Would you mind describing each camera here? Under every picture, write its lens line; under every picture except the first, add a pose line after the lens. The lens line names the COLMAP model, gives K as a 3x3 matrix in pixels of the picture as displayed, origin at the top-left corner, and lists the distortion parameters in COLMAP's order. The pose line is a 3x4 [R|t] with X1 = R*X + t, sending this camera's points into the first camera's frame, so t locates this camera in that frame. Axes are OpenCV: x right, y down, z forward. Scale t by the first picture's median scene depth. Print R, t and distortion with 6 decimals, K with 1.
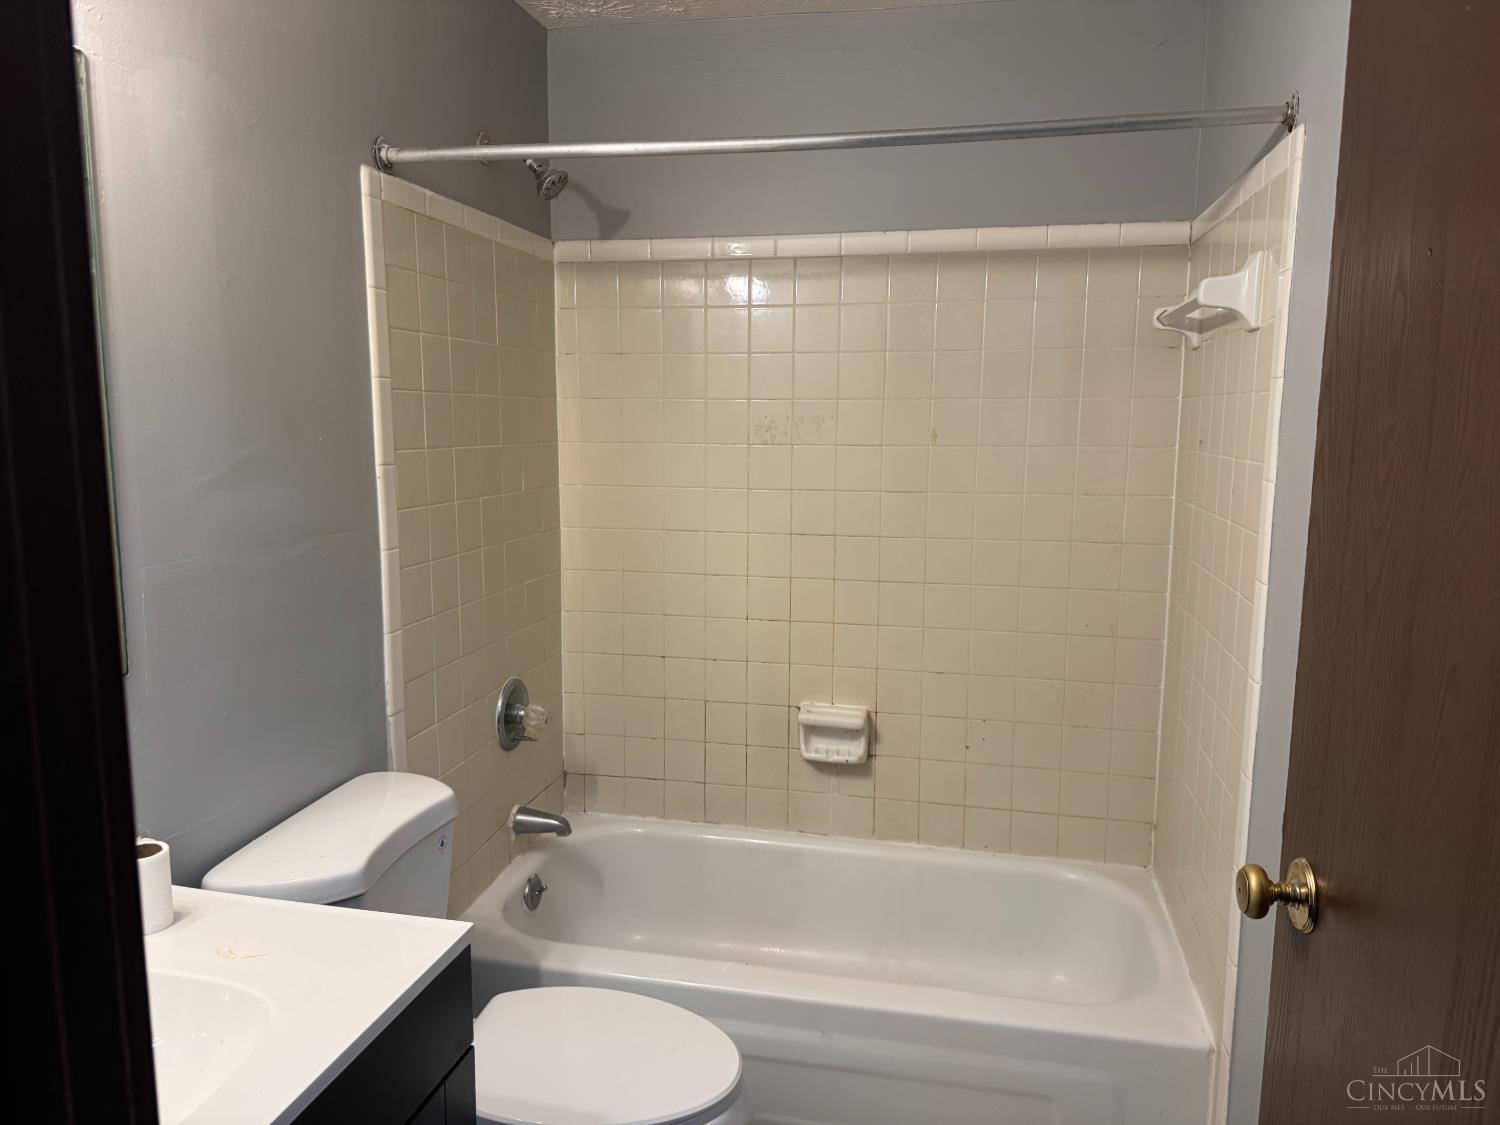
lens RADIAL K [[1041.9, 0, 748.9], [0, 1041.9, 567.2], [0, 0, 1]] dist [0.070669, -0.101976]
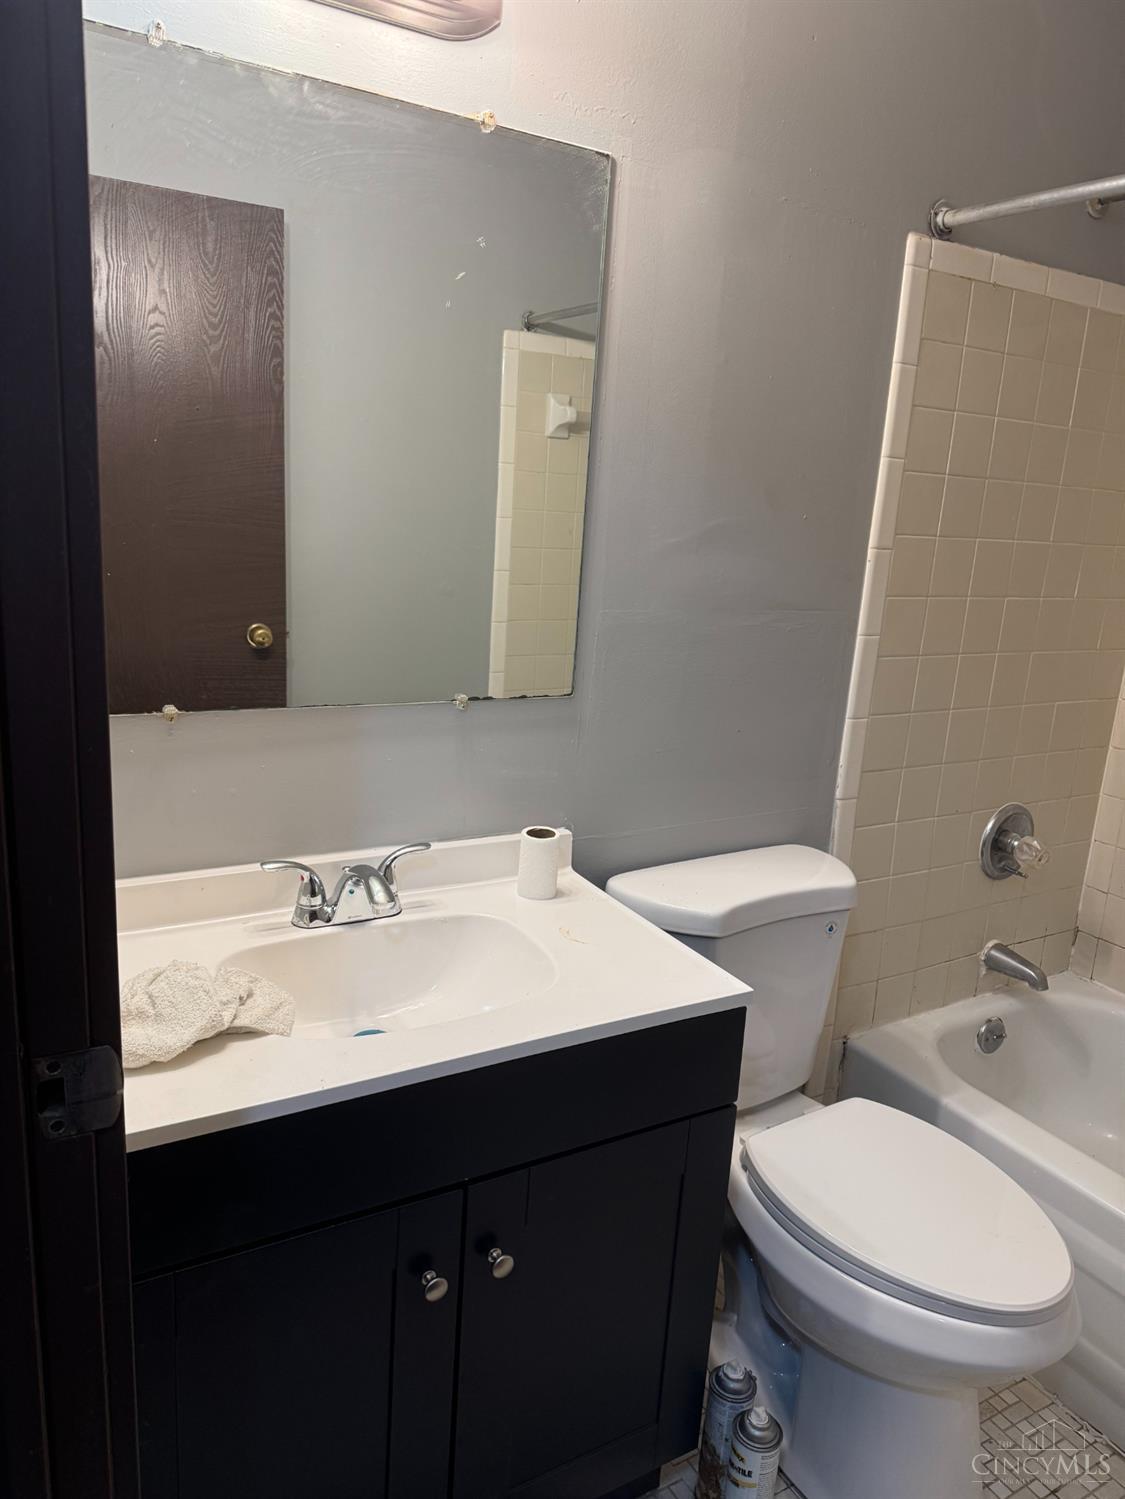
lens RADIAL K [[1041.2, 0, 561.8], [0, 1041.2, 747.0], [0, 0, 1]] dist [0.070669, -0.101976]
pose [[0.674680, 0.204031, -0.709351, 0.147270], [-0.161516, 0.978555, 0.127840, 0.005186], [0.720222, 0.028320, 0.693166, 0.084682]]
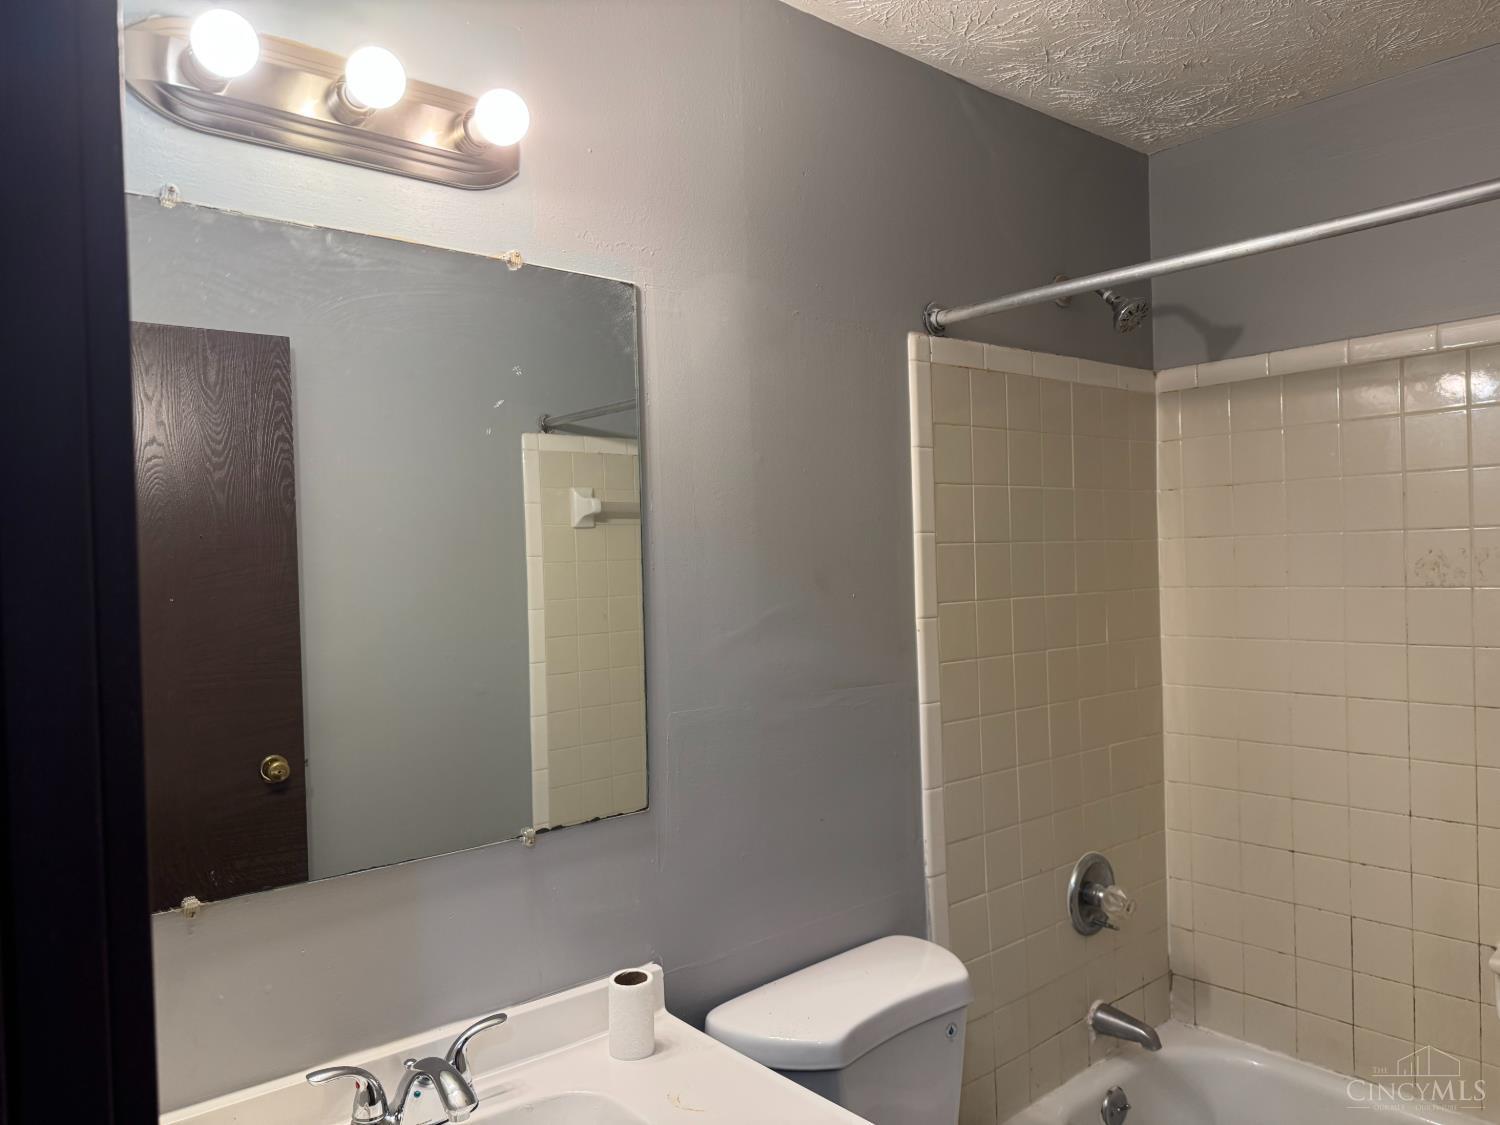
lens RADIAL K [[1041.9, 0, 737.7], [0, 1041.9, 571.4], [0, 0, 1]] dist [0.070669, -0.101976]
pose [[0.784511, -0.024233, -0.619641, 0.101251], [-0.054080, 0.992756, -0.107294, -0.019583], [0.617752, 0.117683, 0.777517, 0.085798]]
